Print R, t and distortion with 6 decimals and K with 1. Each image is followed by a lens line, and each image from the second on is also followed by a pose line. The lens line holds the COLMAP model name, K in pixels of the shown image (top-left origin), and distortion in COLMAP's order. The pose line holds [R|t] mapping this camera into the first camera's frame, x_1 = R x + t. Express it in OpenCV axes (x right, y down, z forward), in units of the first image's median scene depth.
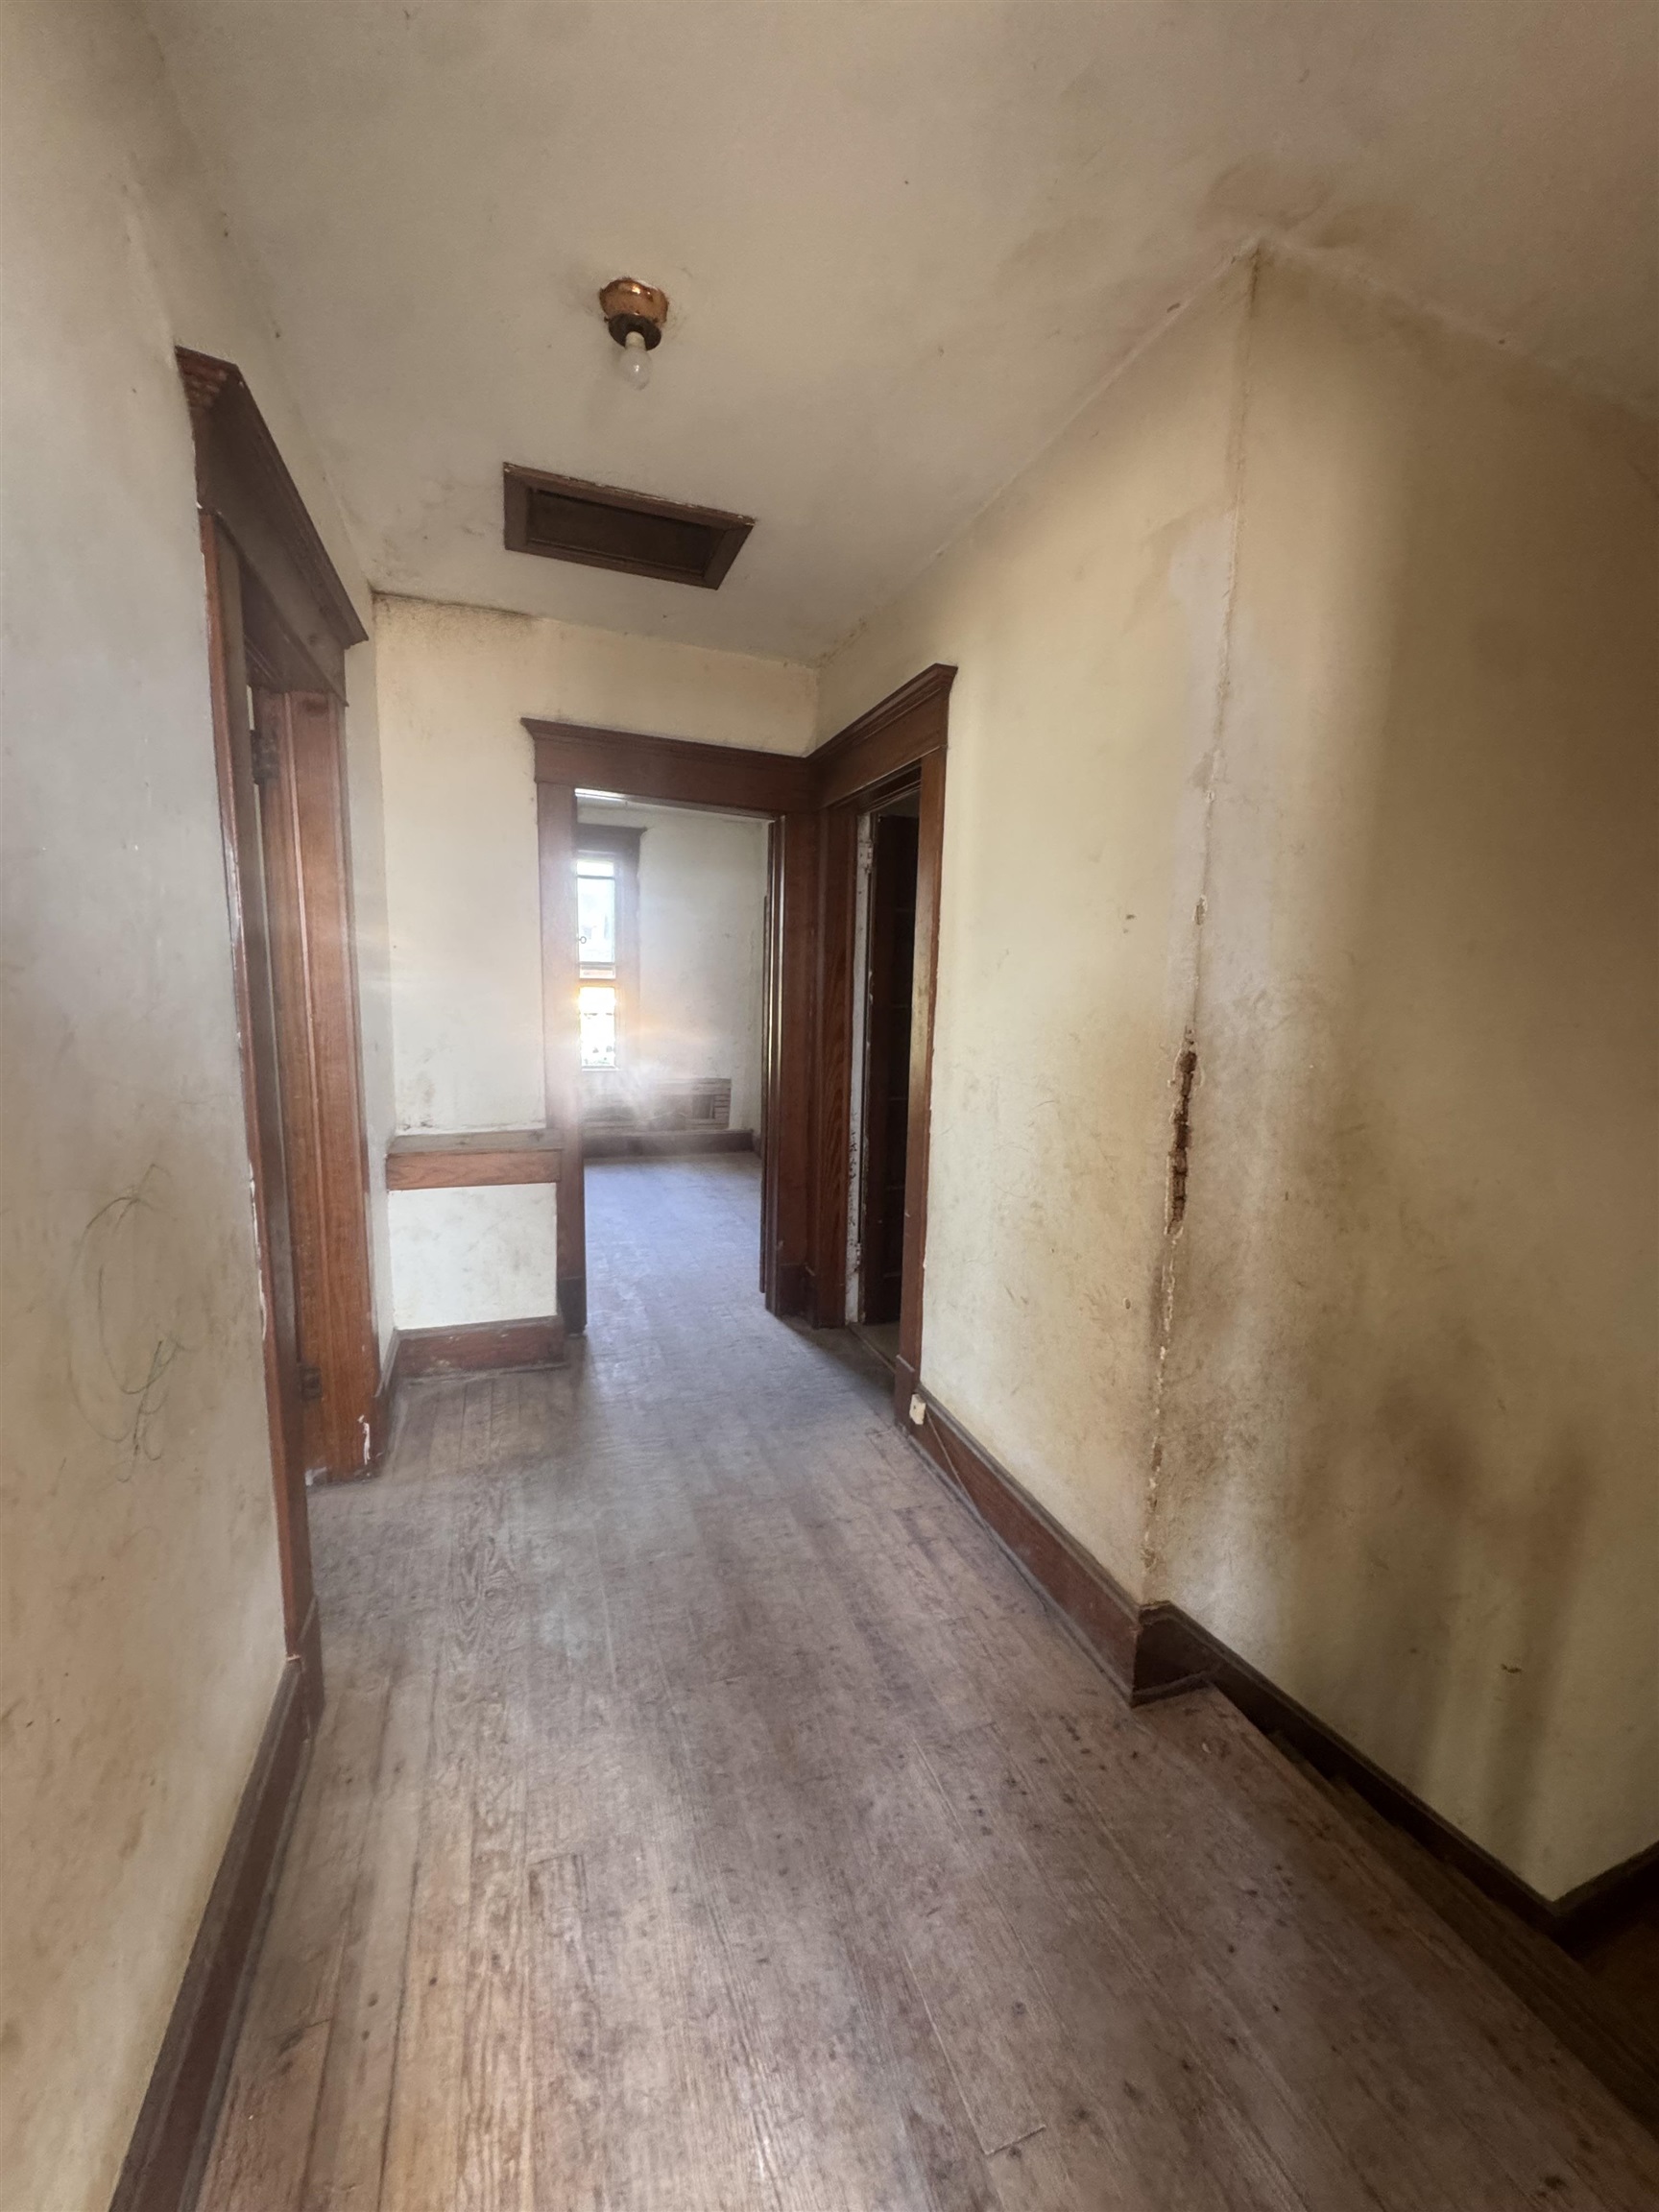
lens RADIAL K [[879.7, 0, 827.6], [0, 879.7, 1106.6], [0, 0, 1]] dist [-0.003252, 0.000234]
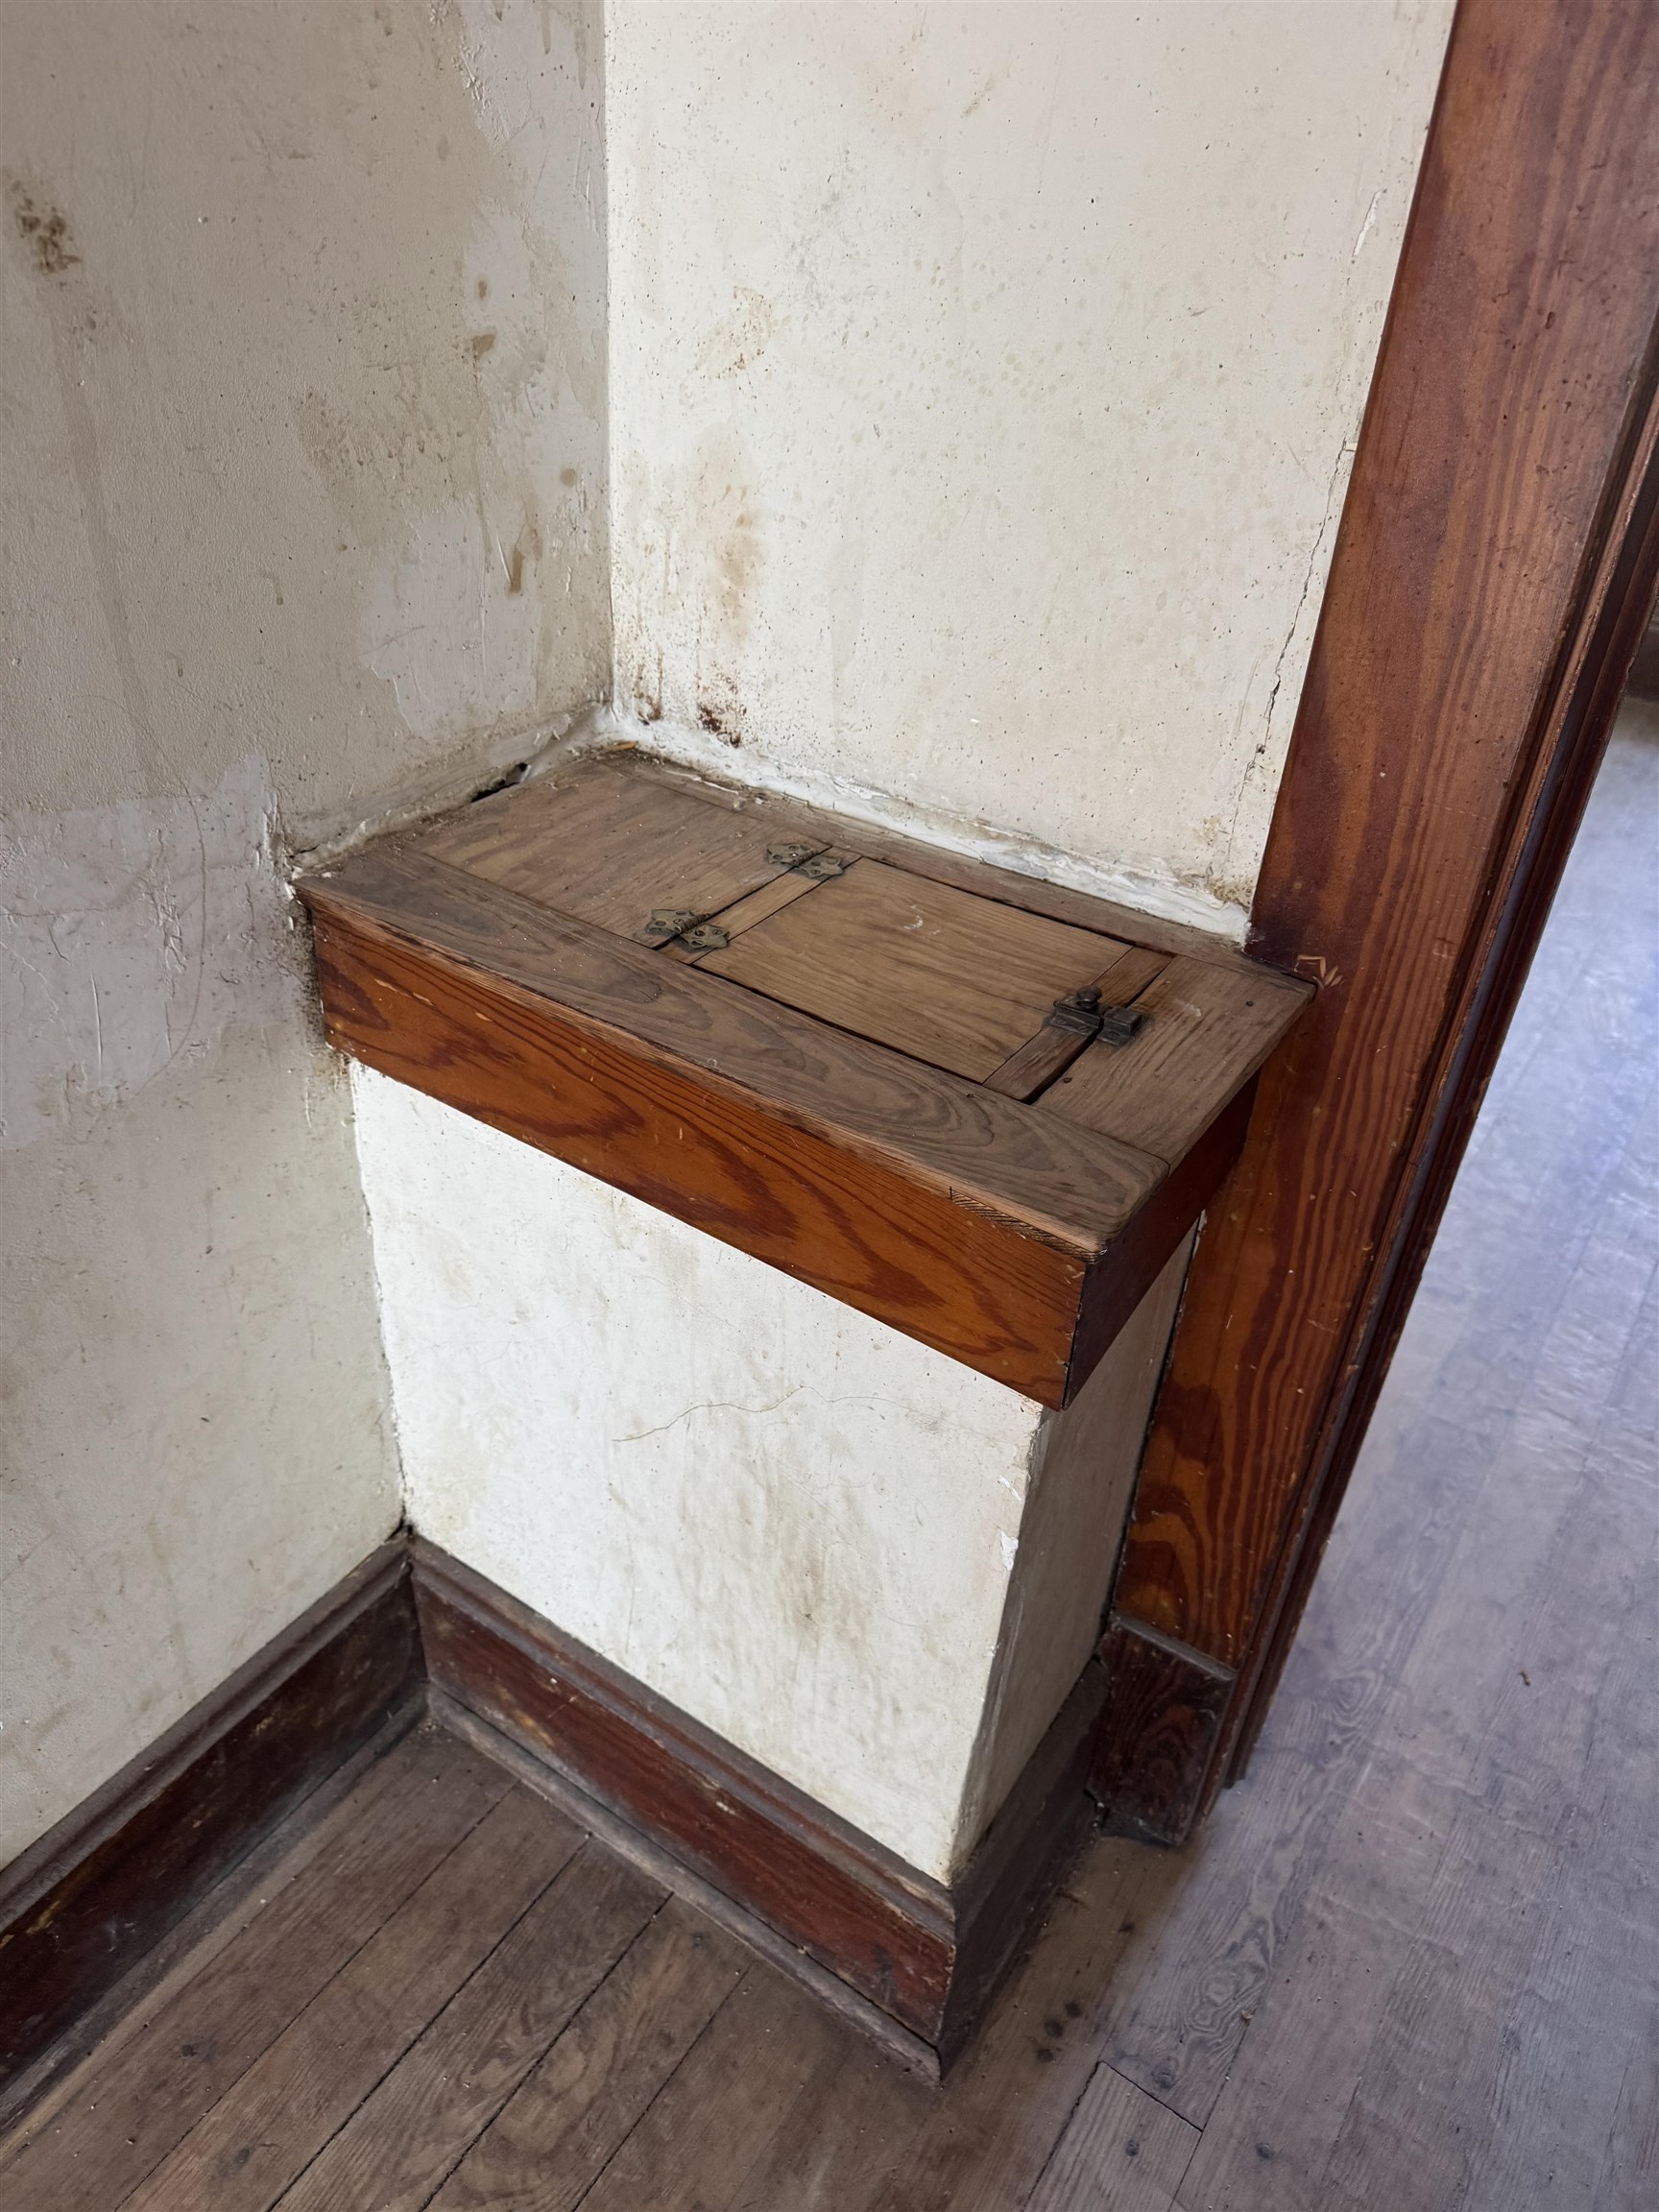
lens RADIAL K [[1551.5, 0, 829.5], [0, 1551.5, 1106.0], [0, 0, 1]] dist [0.041560, -0.052933]
pose [[0.588889, 0.469811, -0.657638, -0.172794], [-0.146208, 0.862194, 0.485020, -0.078674], [0.794880, -0.189471, 0.576426, 0.804342]]
